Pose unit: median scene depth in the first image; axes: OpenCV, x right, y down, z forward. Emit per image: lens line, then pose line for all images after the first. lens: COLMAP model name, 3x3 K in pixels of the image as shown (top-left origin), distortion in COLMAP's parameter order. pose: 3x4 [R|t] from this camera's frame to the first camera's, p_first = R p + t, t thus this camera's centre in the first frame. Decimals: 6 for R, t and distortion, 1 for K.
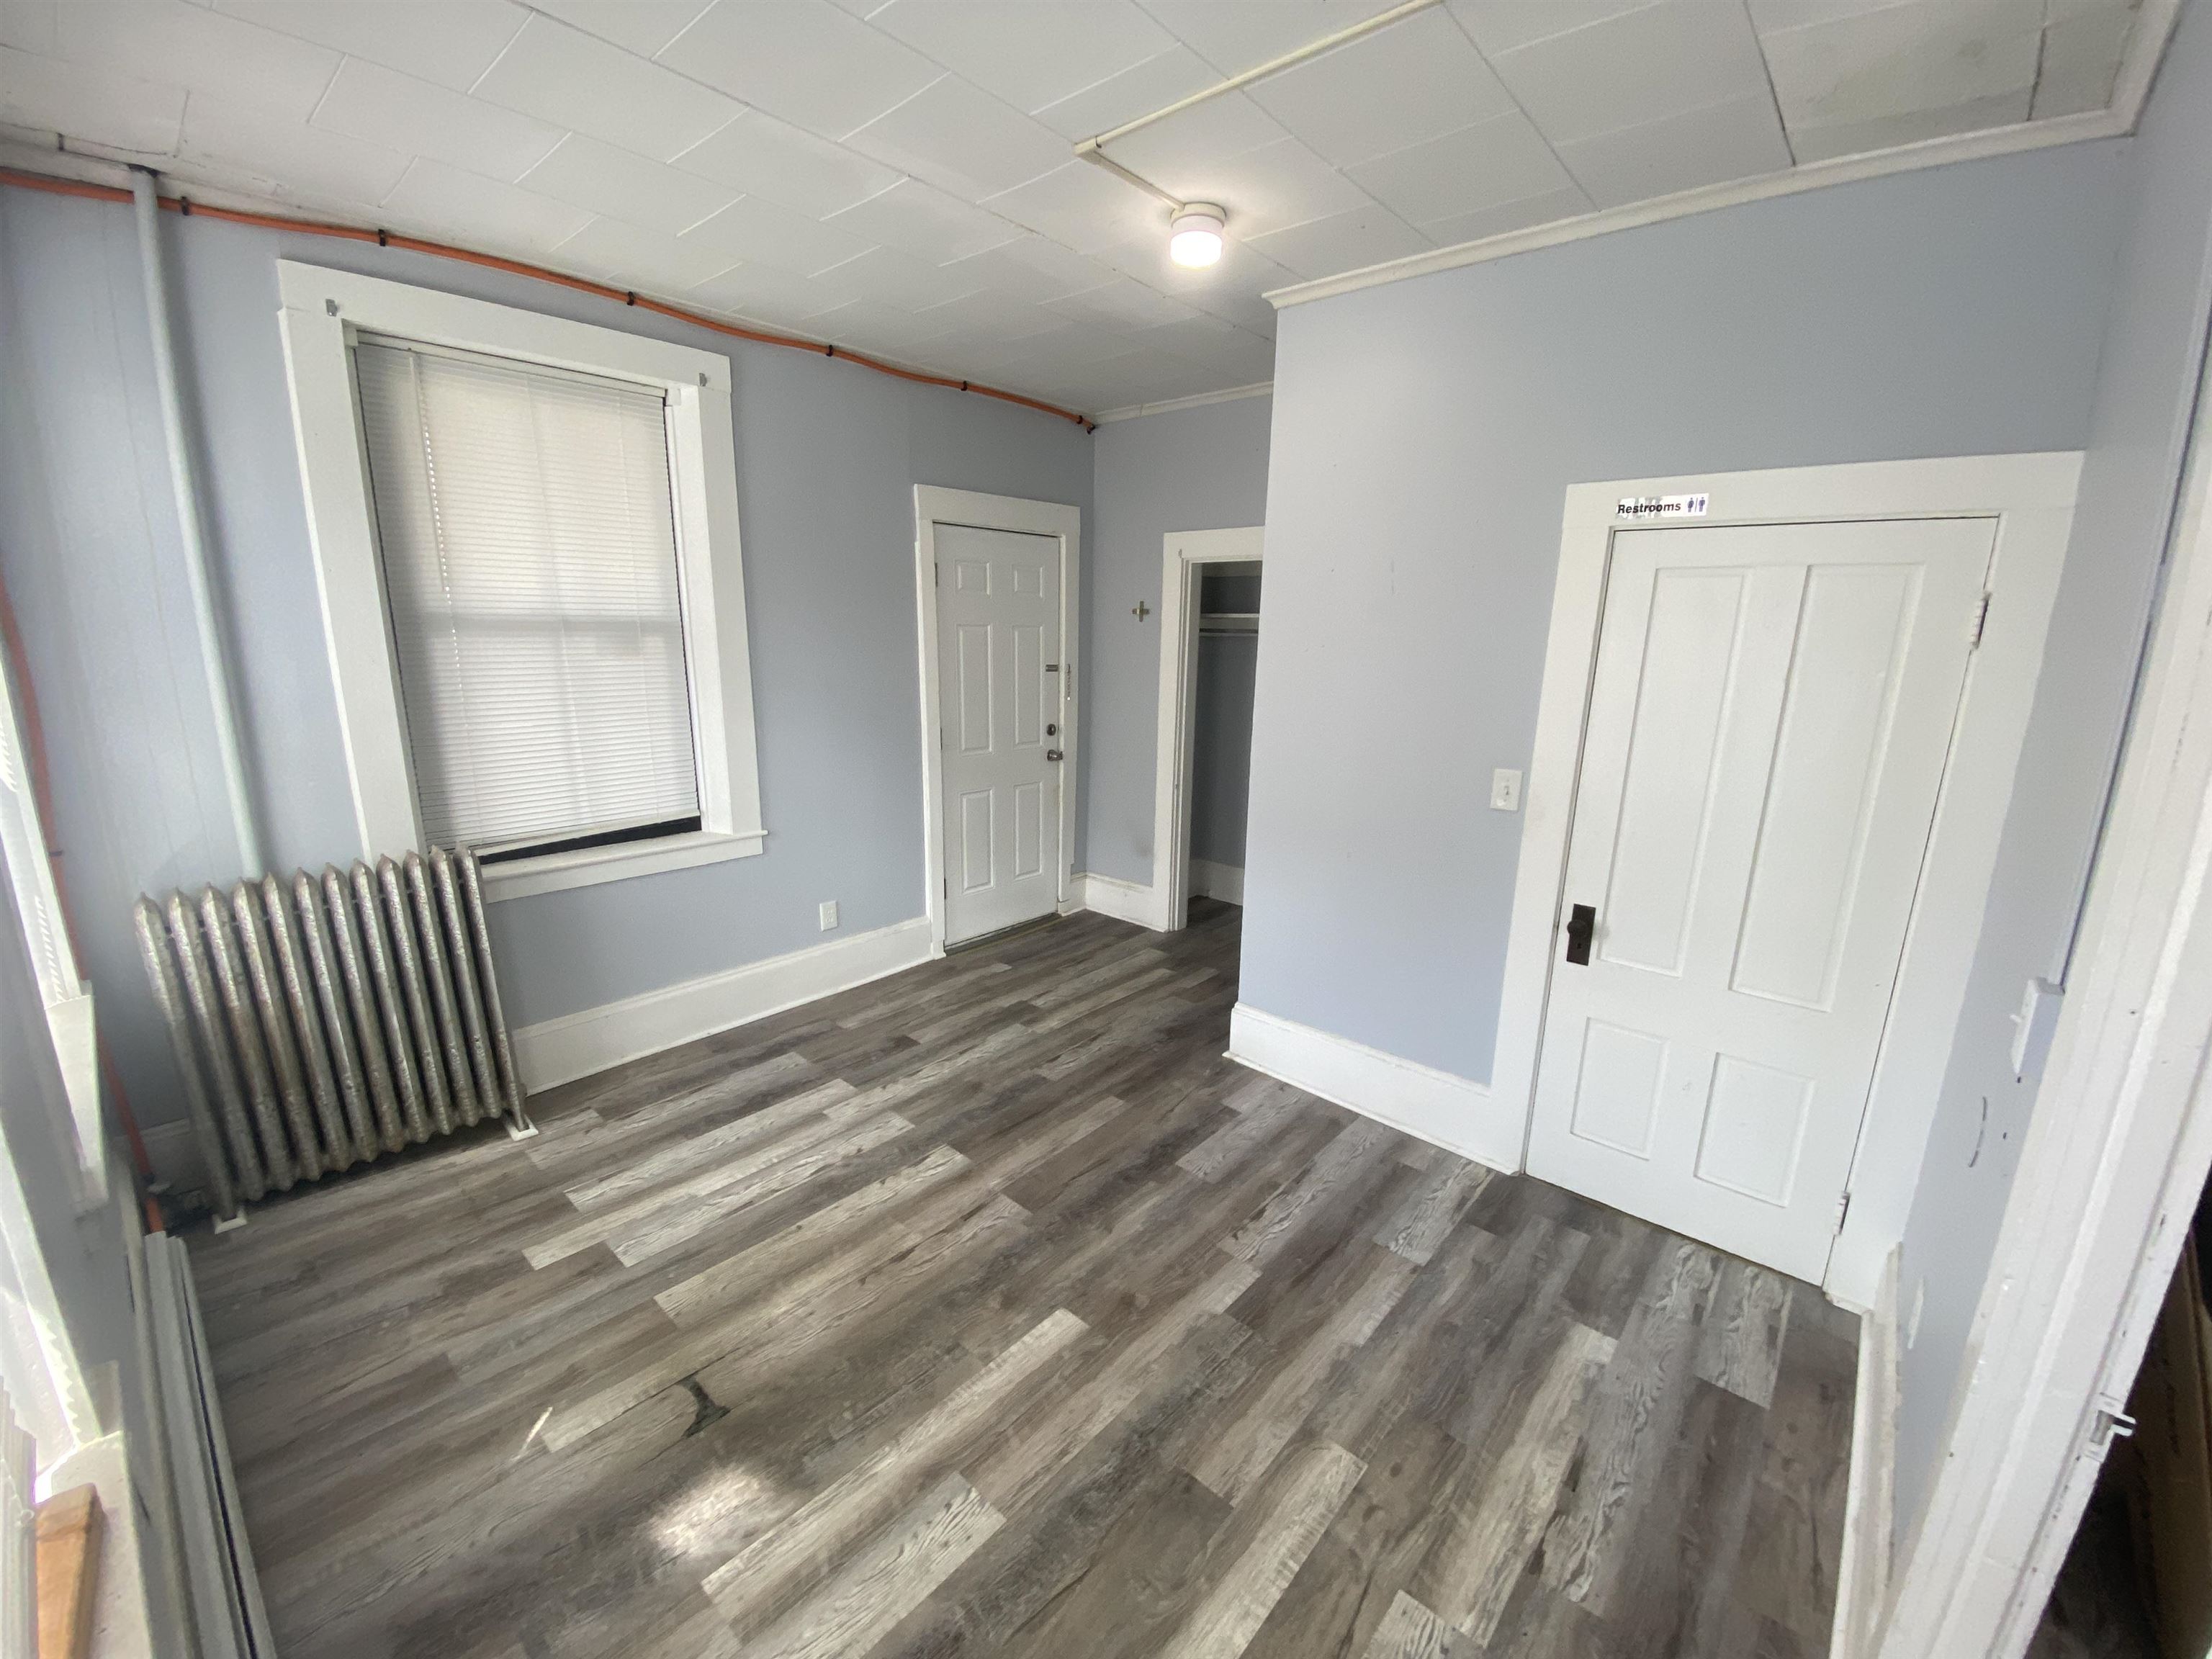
lens RADIAL K [[904.5, 0, 1099.0], [0, 904.5, 816.8], [0, 0, 1]] dist [0.001394, -0.006699]
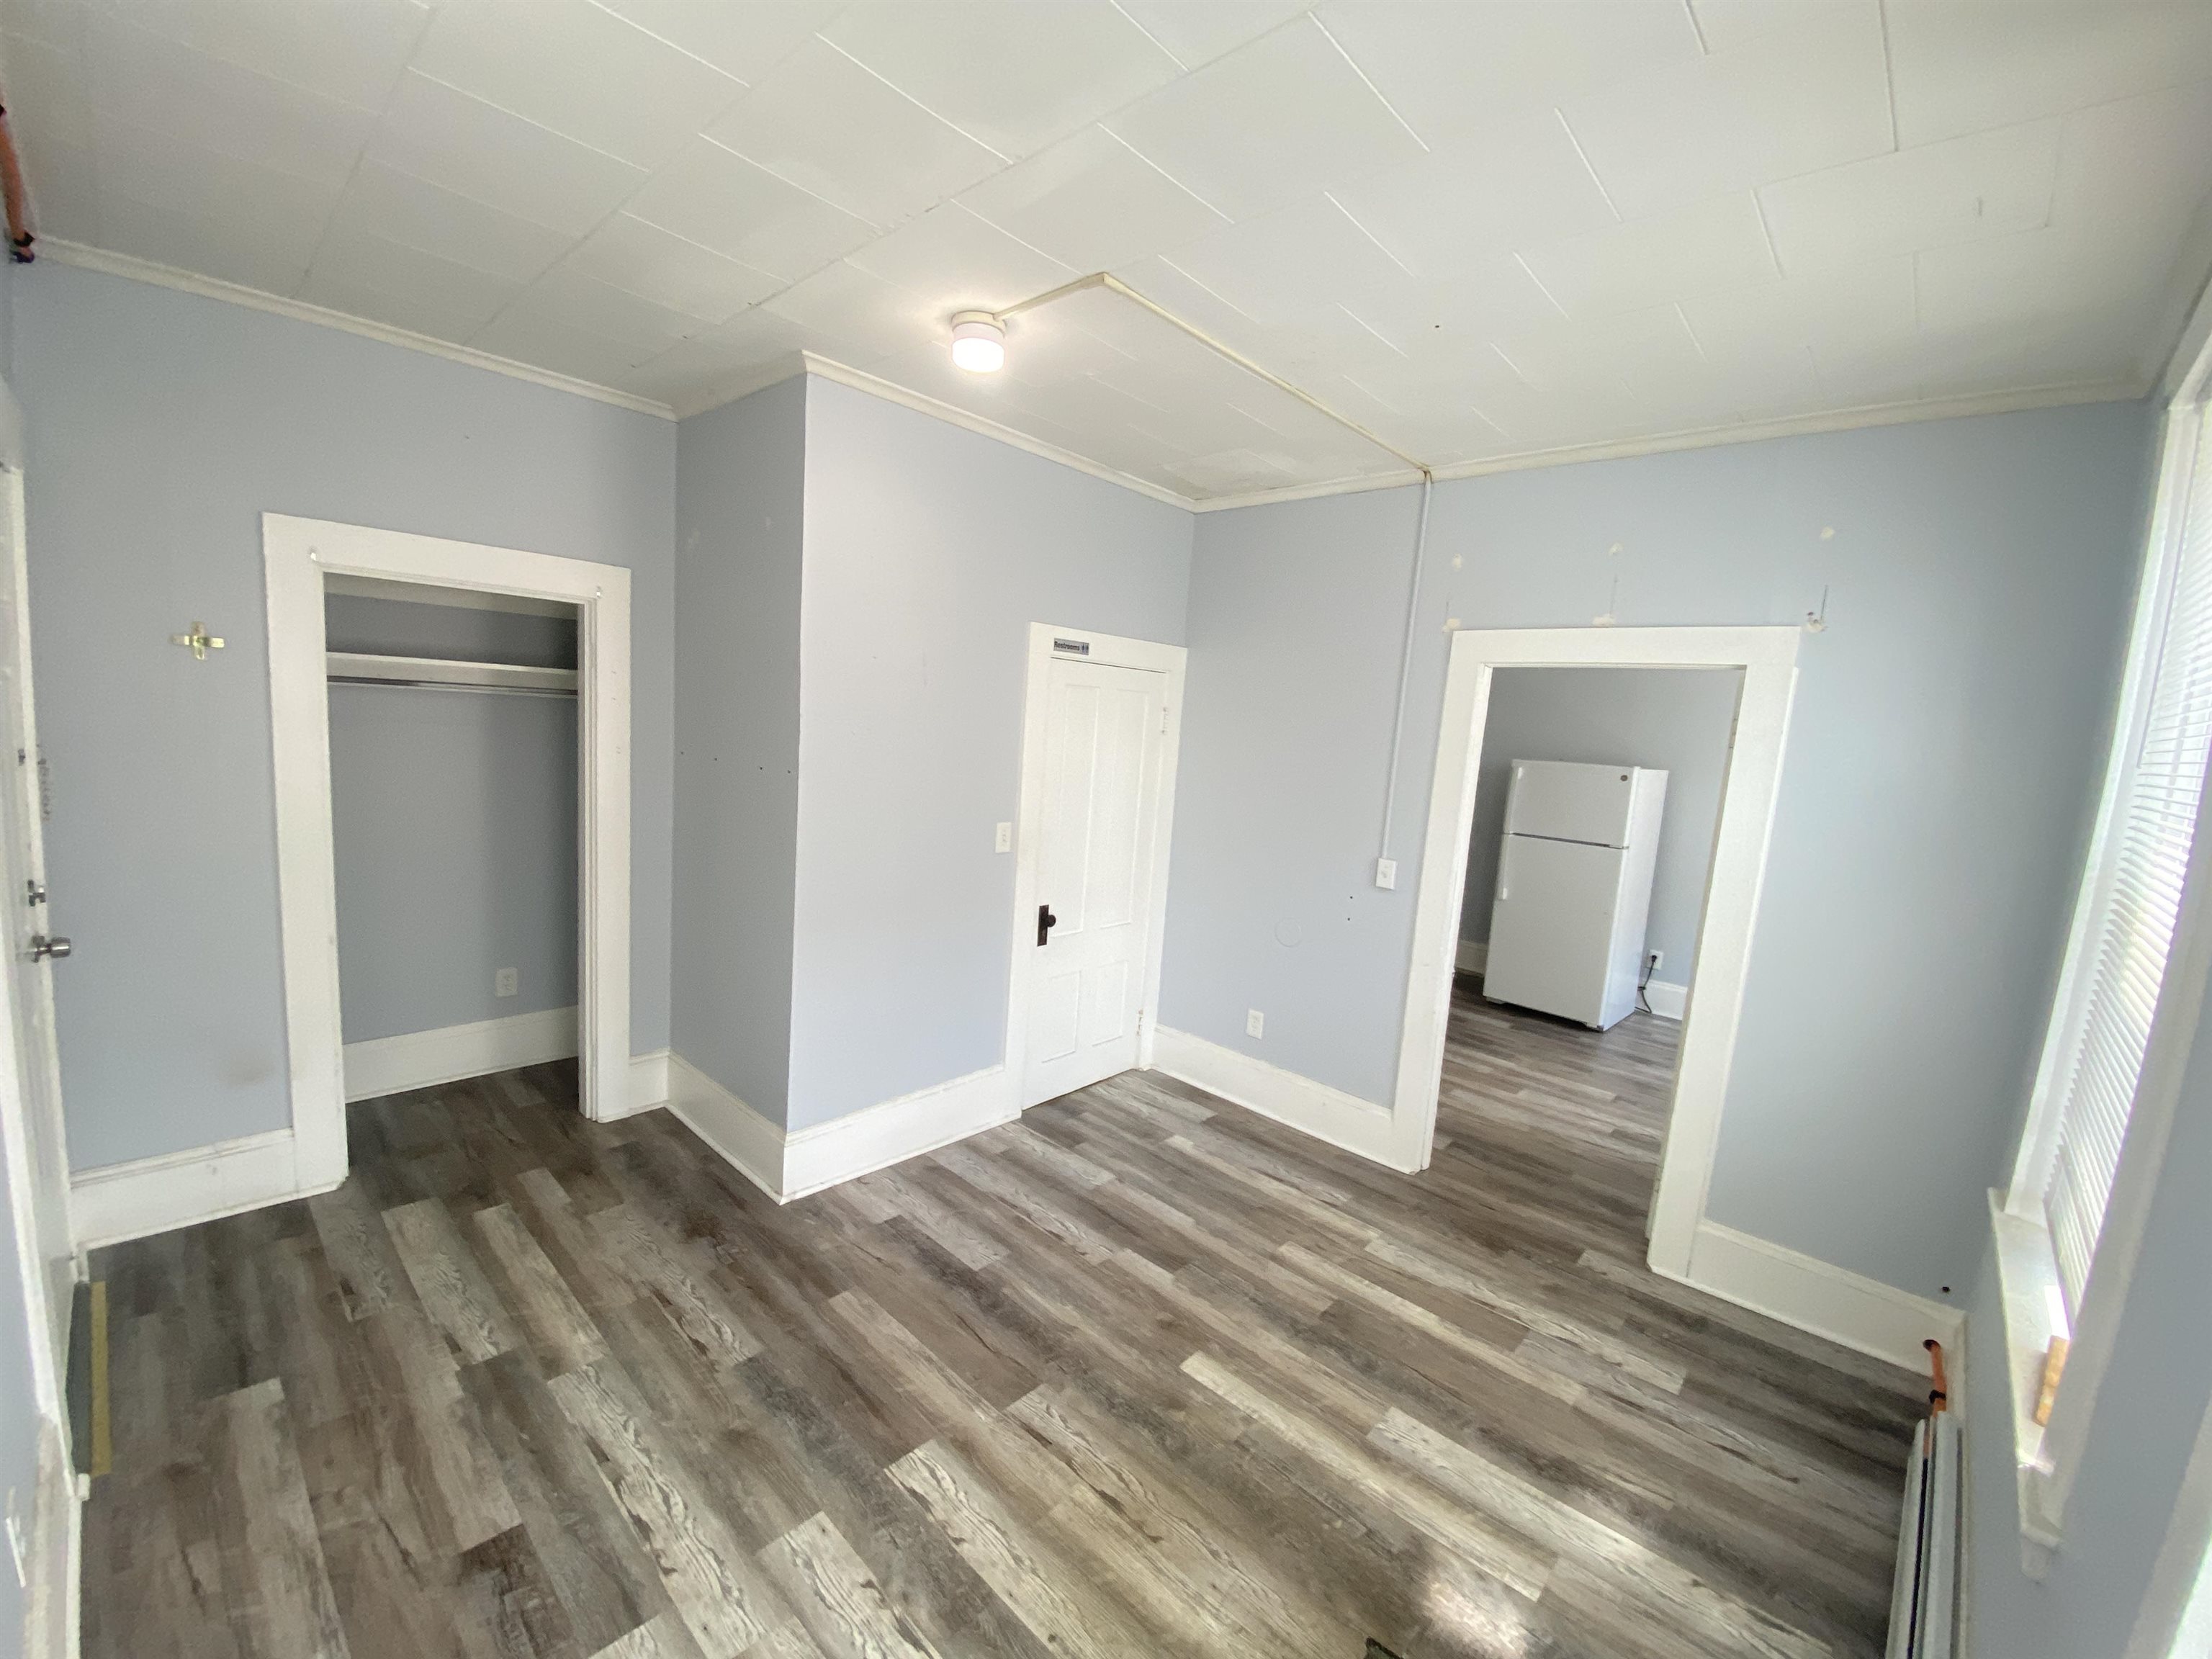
lens RADIAL K [[904.5, 0, 1095.5], [0, 904.5, 827.4], [0, 0, 1]] dist [0.001394, -0.006699]
pose [[0.032946, -0.158789, 0.986763, -0.911149], [0.148472, 0.977122, 0.152280, -0.243000], [-0.988368, 0.141489, 0.055768, 0.852974]]
